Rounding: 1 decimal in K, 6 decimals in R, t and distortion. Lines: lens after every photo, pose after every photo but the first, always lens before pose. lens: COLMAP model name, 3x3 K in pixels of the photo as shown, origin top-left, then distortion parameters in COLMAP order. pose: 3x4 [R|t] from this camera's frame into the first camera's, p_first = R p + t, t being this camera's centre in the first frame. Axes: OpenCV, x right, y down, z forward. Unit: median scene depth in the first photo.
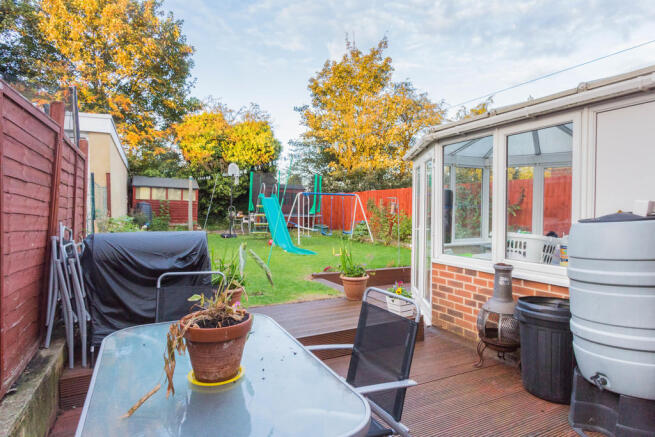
lens RADIAL K [[355.7, 0, 327.6], [0, 355.7, 218.6], [0, 0, 1]] dist [-0.006489, 0.000145]
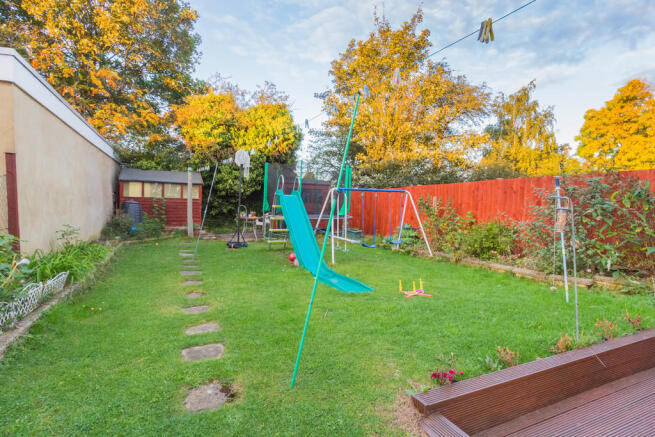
lens RADIAL K [[336.6, 0, 326.4], [0, 336.6, 216.6], [0, 0, 1]] dist [0.006499, 0.000193]
pose [[0.999101, 0.002025, -0.042338, -0.039455], [-0.001688, 0.999967, 0.007989, -0.013684], [0.042353, -0.007911, 0.999071, 0.210066]]
